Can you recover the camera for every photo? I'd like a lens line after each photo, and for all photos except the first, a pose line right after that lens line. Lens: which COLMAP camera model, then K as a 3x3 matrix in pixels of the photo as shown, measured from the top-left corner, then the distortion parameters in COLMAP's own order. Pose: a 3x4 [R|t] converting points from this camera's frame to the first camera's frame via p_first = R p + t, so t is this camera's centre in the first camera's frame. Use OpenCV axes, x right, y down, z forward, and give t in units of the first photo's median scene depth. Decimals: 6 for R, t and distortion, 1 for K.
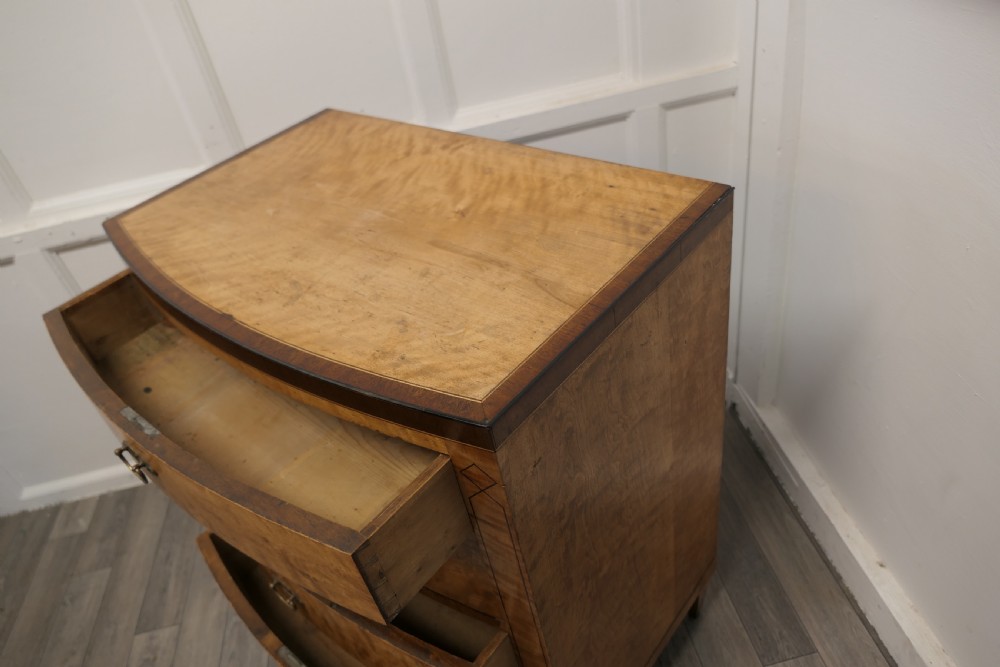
lens RADIAL K [[692.7, 0, 504.0], [0, 692.7, 332.7], [0, 0, 1]] dist [-0.023769, 0.000343]
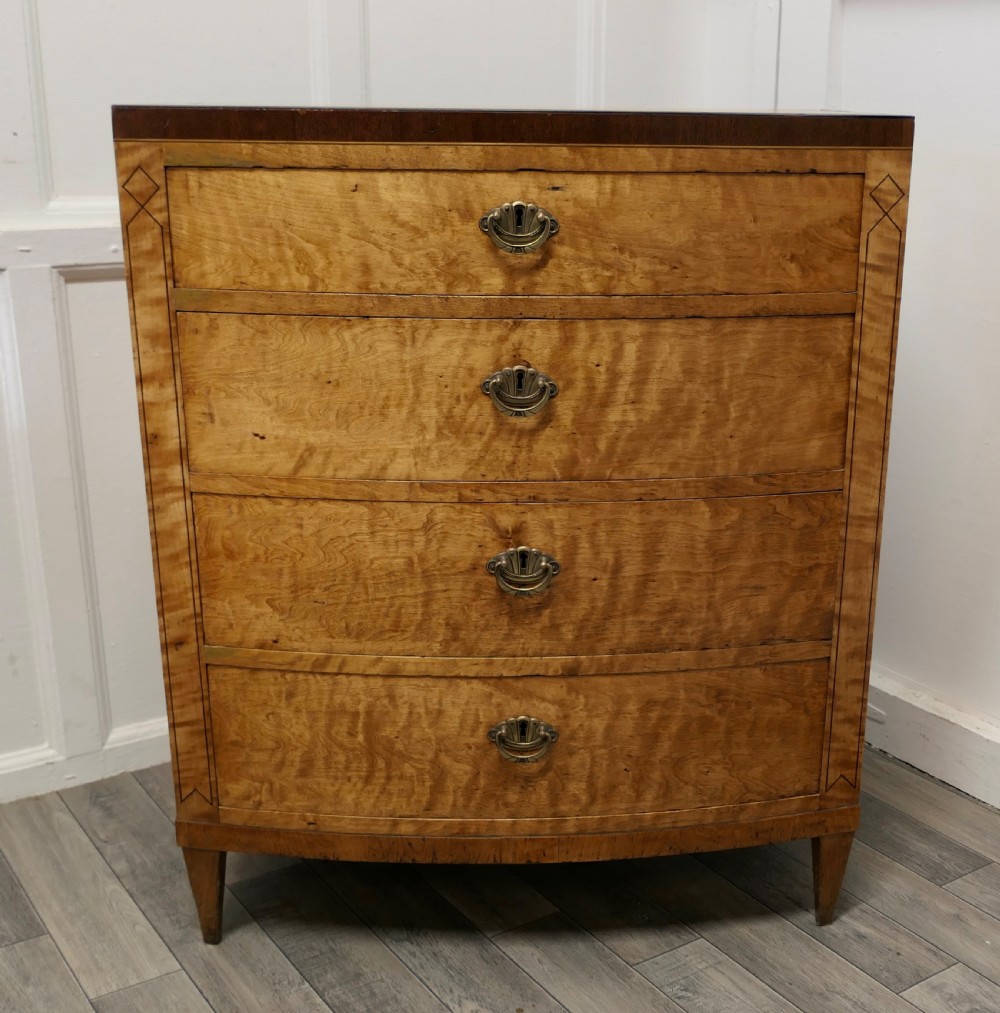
lens RADIAL K [[1379.5, 0, 597.5], [0, 1379.5, 571.6], [0, 0, 1]] dist [-0.019109, 0.000000]
pose [[0.707799, -0.057362, 0.704082, -1.053371], [0.333513, 0.905757, -0.261482, 0.636374], [-0.622728, 0.419897, 0.660225, 0.052561]]
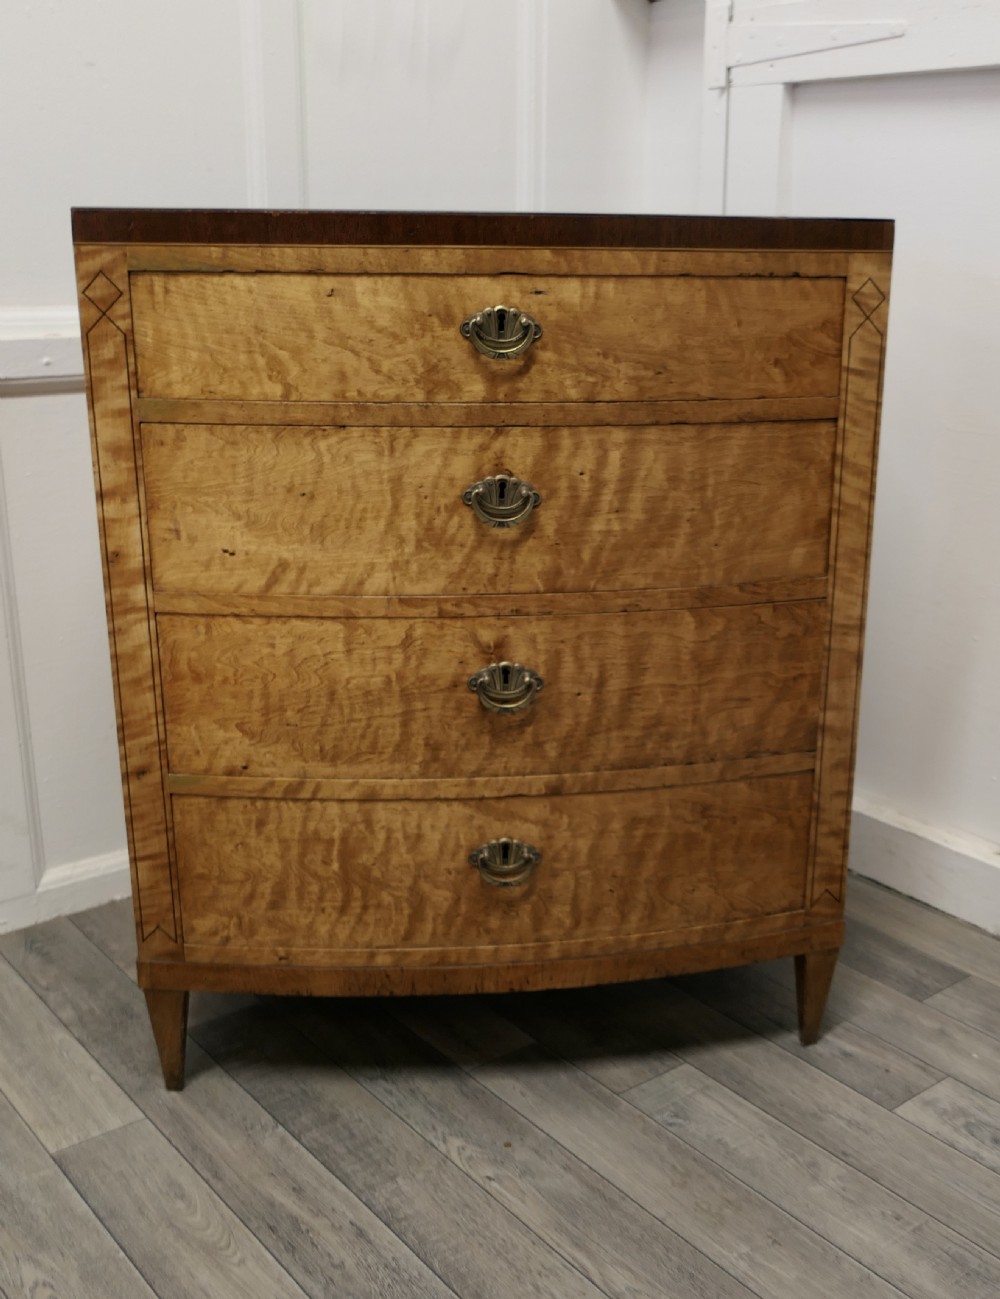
lens RADIAL K [[1432.6, 0, 587.7], [0, 1432.6, 679.7], [0, 0, 1]] dist [-0.020405, 0.000000]
pose [[0.655714, -0.060882, 0.752550, -1.117905], [0.372386, 0.893150, -0.252212, 0.624461], [-0.656786, 0.445618, 0.608323, 0.104408]]
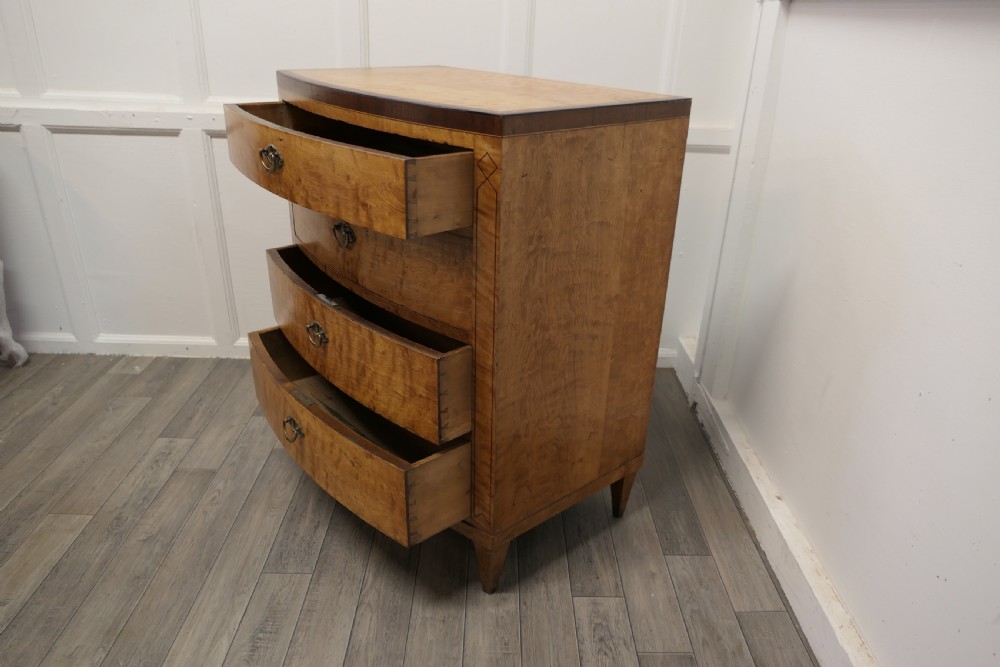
lens RADIAL K [[692.7, 0, 507.3], [0, 692.7, 336.1], [0, 0, 1]] dist [-0.023769, 0.000343]
pose [[0.966828, 0.245411, -0.070826, 0.120694], [-0.255067, 0.942324, -0.216716, 0.503792], [0.013557, 0.227593, 0.973662, -0.265192]]
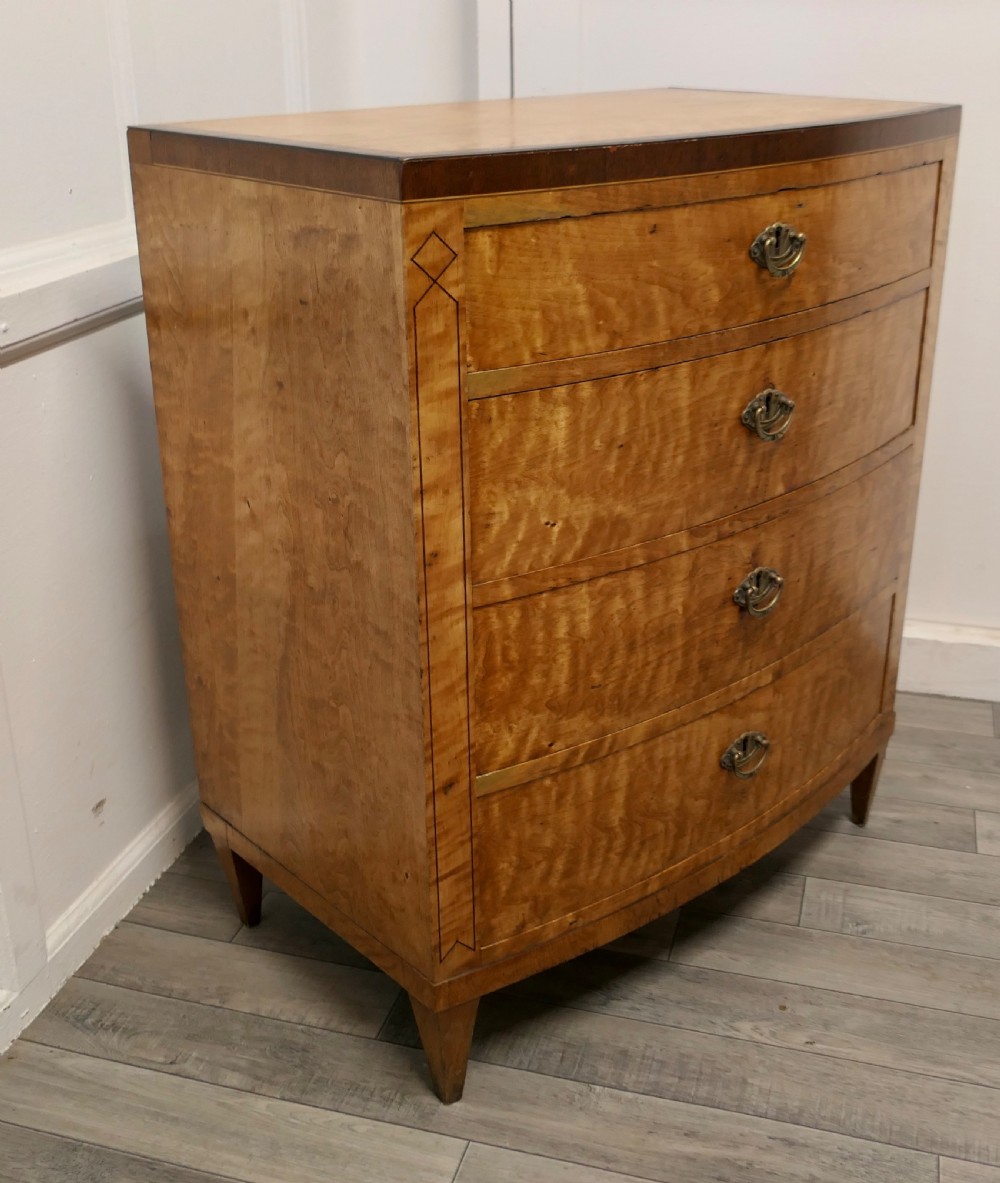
lens RADIAL K [[1336.9, 0, 503.5], [0, 1336.9, 553.0], [0, 0, 1]] dist [-0.022737, 0.000000]
pose [[0.141715, -0.220676, 0.964997, -1.394844], [0.612753, 0.785182, 0.089570, 0.021459], [-0.777464, 0.578612, 0.246492, 0.771556]]
